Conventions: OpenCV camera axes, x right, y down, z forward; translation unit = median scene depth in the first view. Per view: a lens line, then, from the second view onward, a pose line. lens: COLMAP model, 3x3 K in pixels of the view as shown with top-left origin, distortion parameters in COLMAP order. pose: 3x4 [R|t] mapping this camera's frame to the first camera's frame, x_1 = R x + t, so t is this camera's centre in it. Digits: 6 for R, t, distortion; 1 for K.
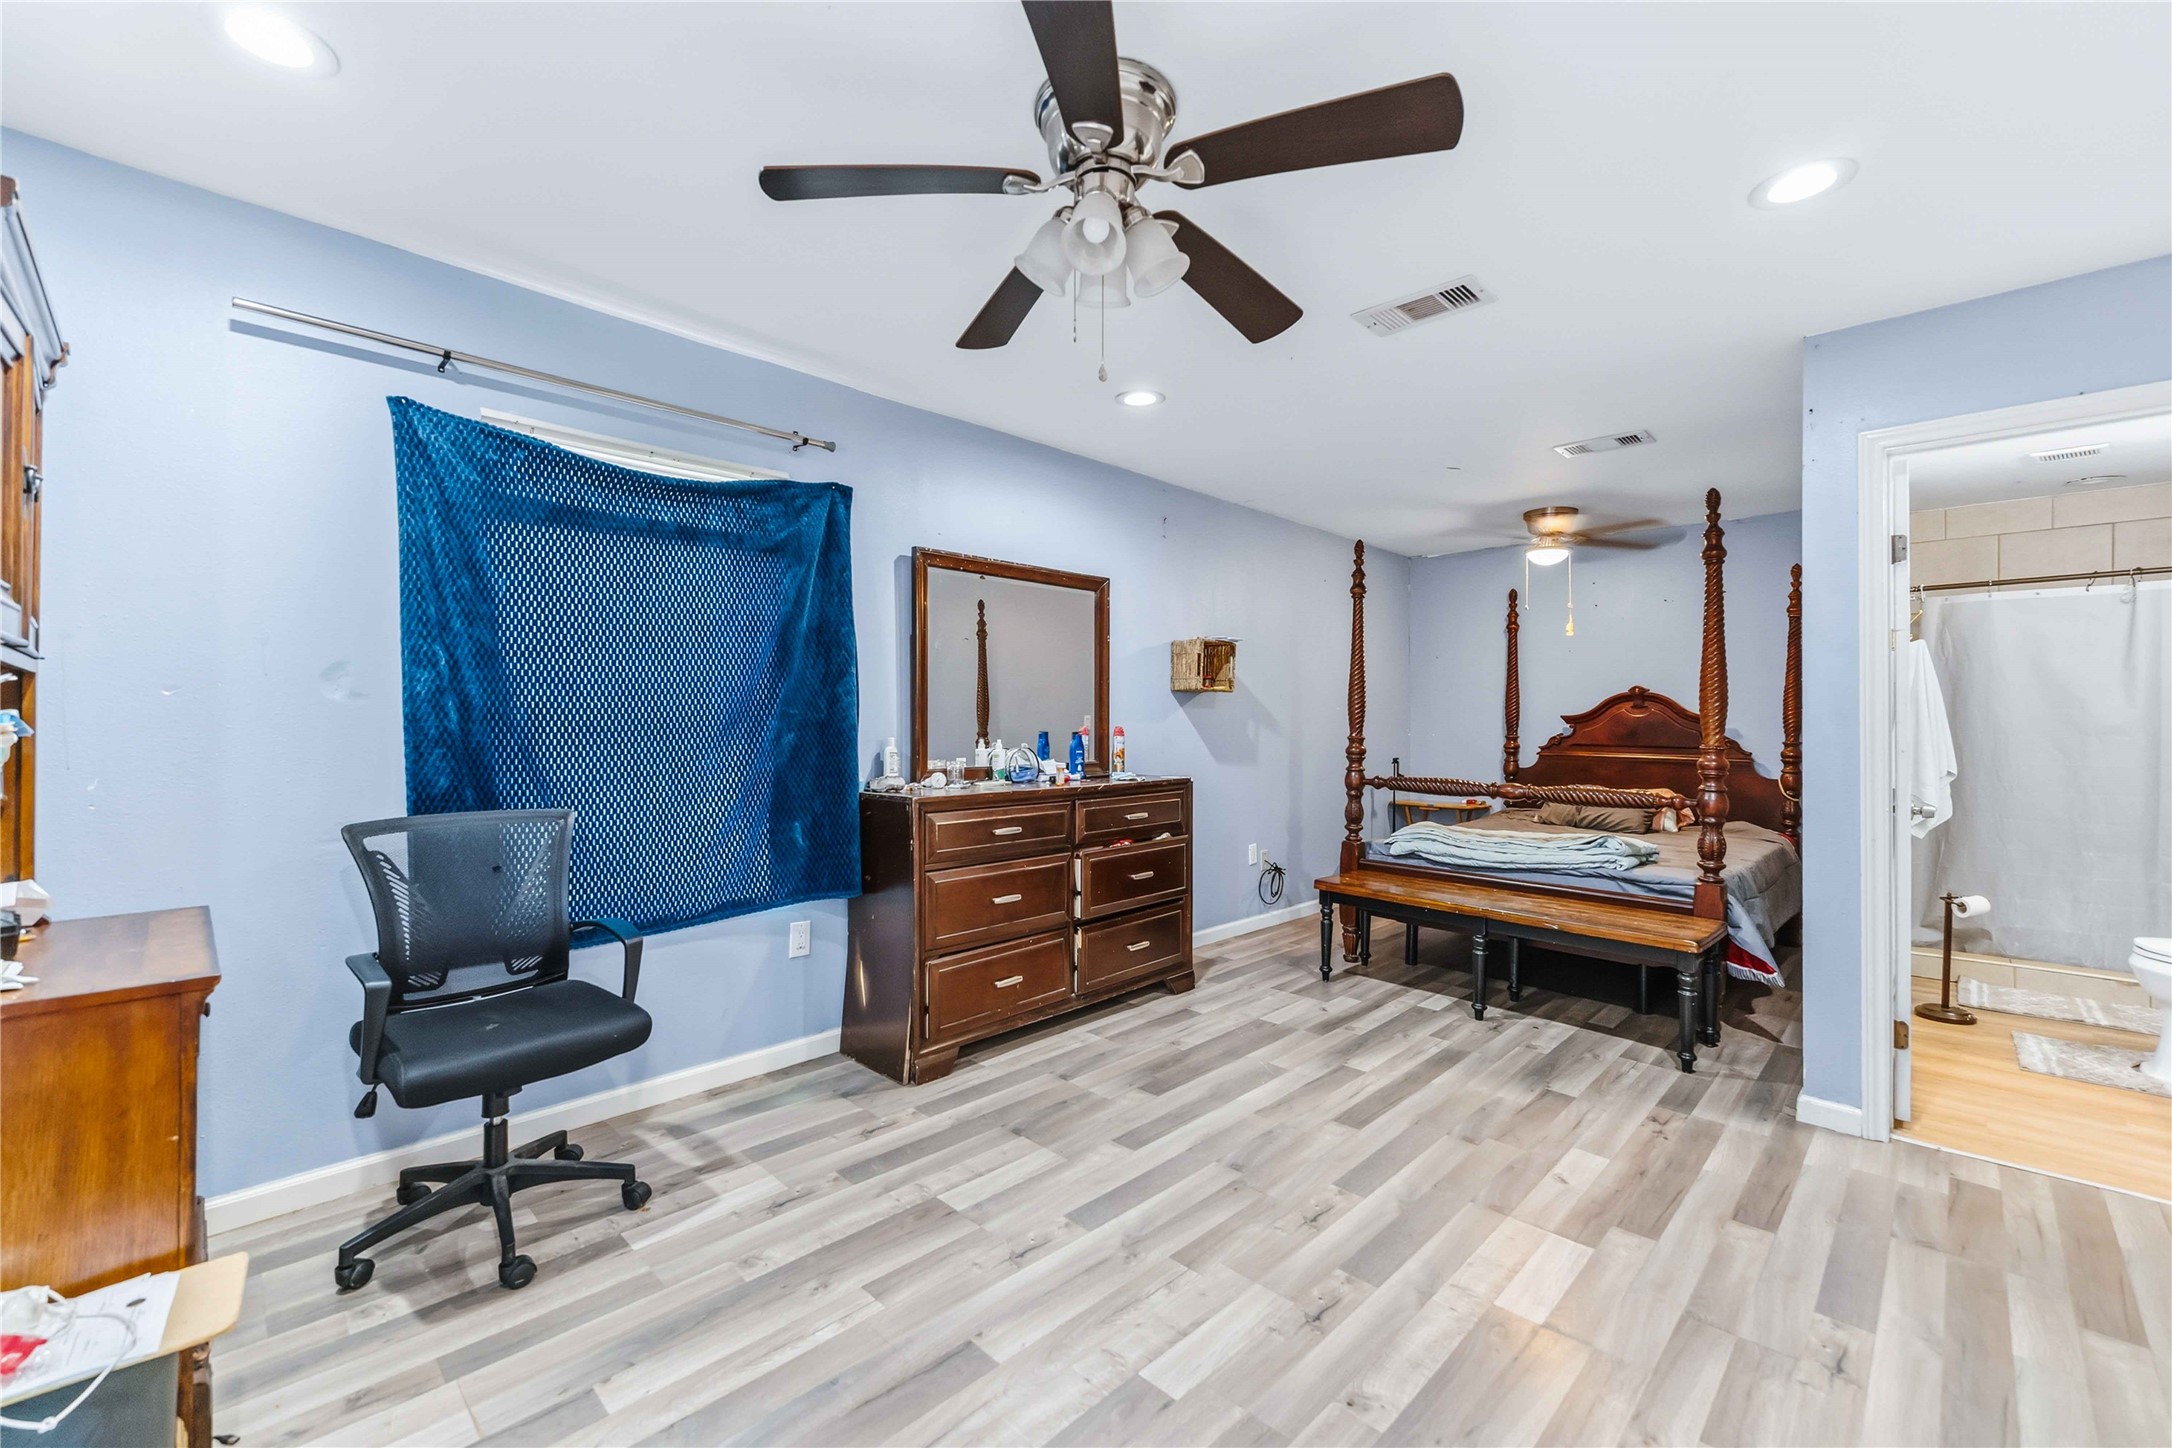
lens RADIAL K [[885.0, 0, 1080.1], [0, 885.0, 723.4], [0, 0, 1]] dist [0.000900, 0.000176]
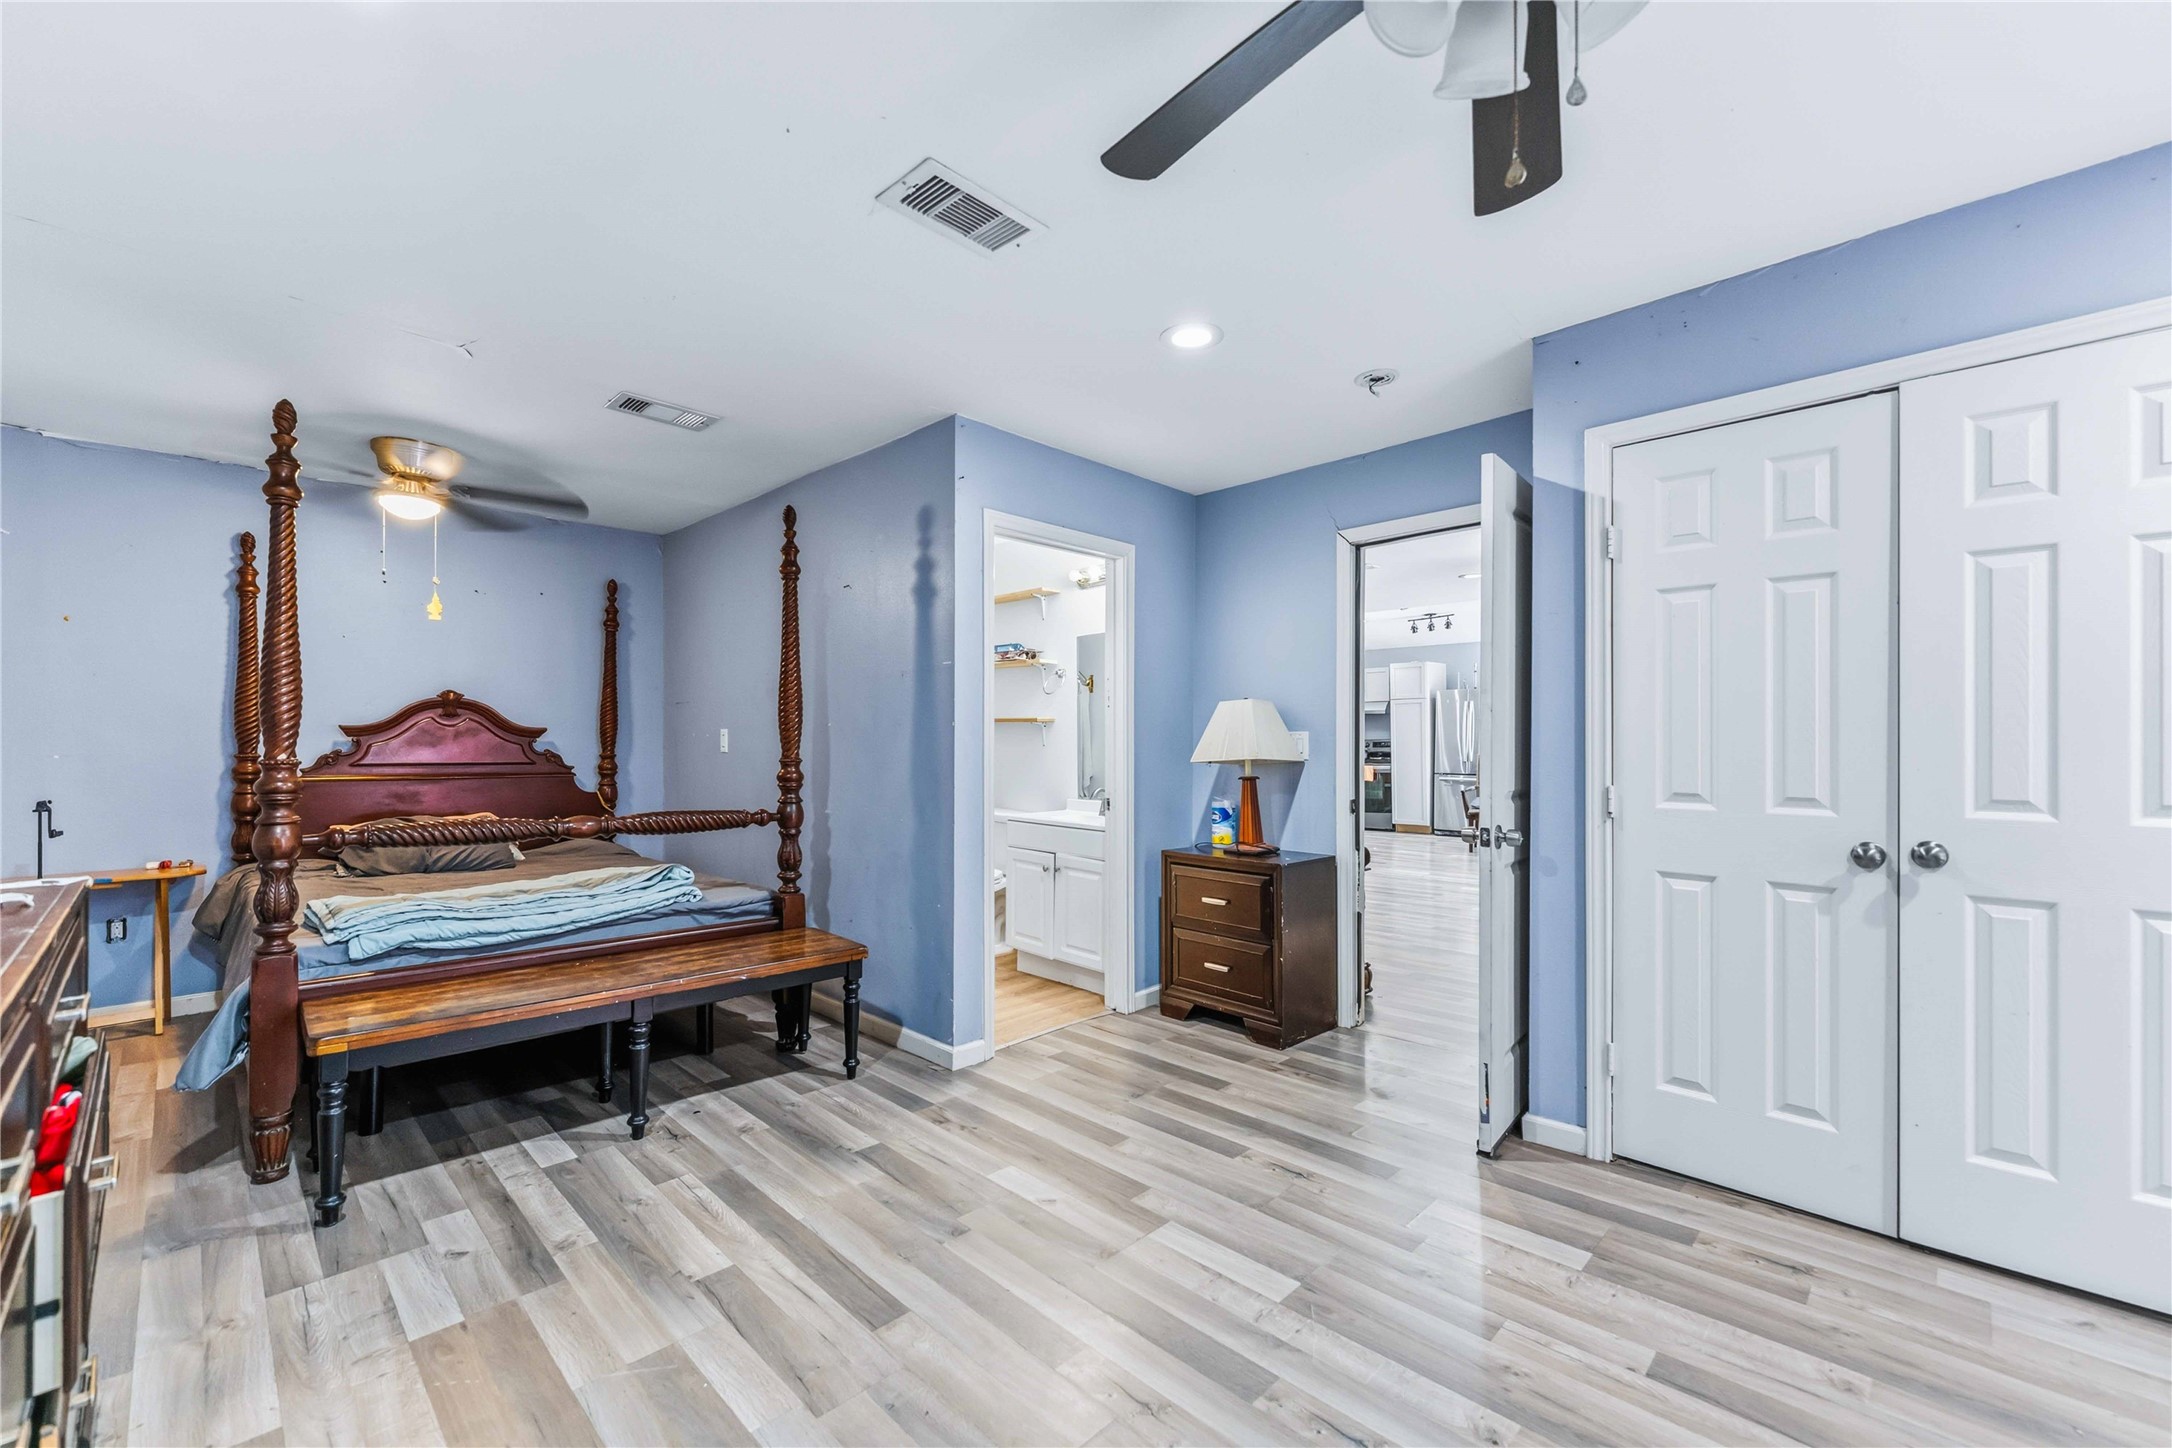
lens RADIAL K [[885.0, 0, 1080.1], [0, 885.0, 723.4], [0, 0, 1]] dist [0.000900, 0.000176]
pose [[-0.002593, 0.014952, 0.999885, -0.253511], [-0.000957, 0.999888, -0.014955, -0.000088], [-0.999996, -0.000996, -0.002578, 0.549057]]
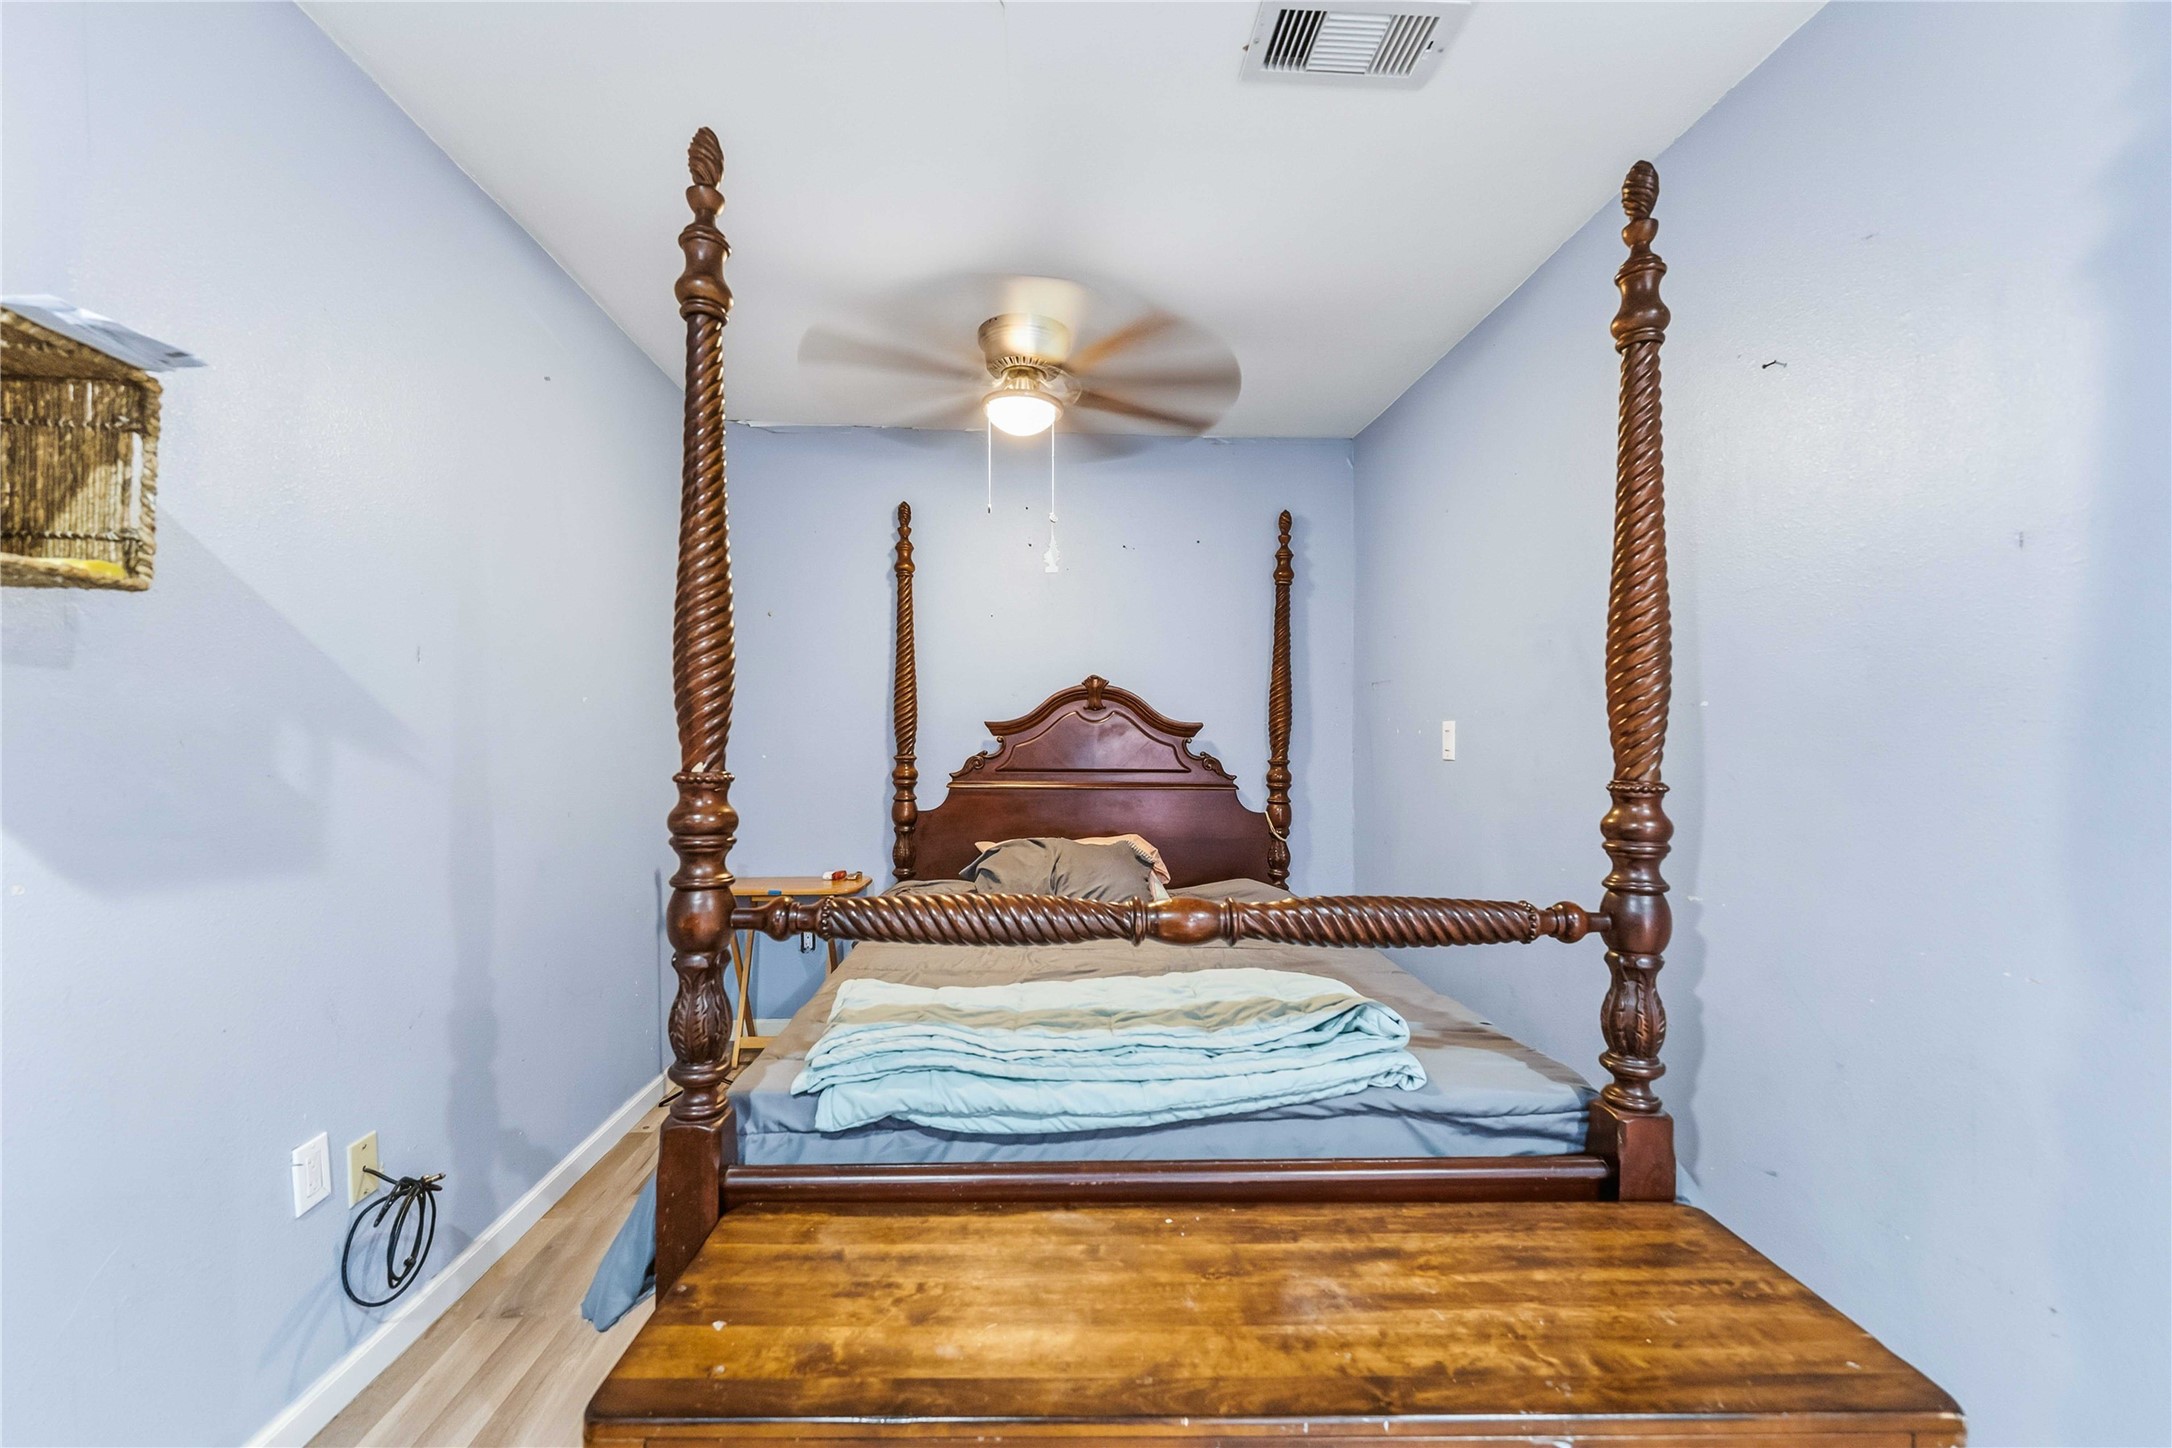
lens RADIAL K [[905.0, 0, 1083.1], [0, 905.0, 768.1], [0, 0, 1]] dist [0.000109, -0.000105]
pose [[0.668310, -0.026430, 0.743413, 0.179880], [0.001433, 0.999413, 0.034243, 0.002405], [-0.743881, -0.021820, 0.667956, 0.746933]]
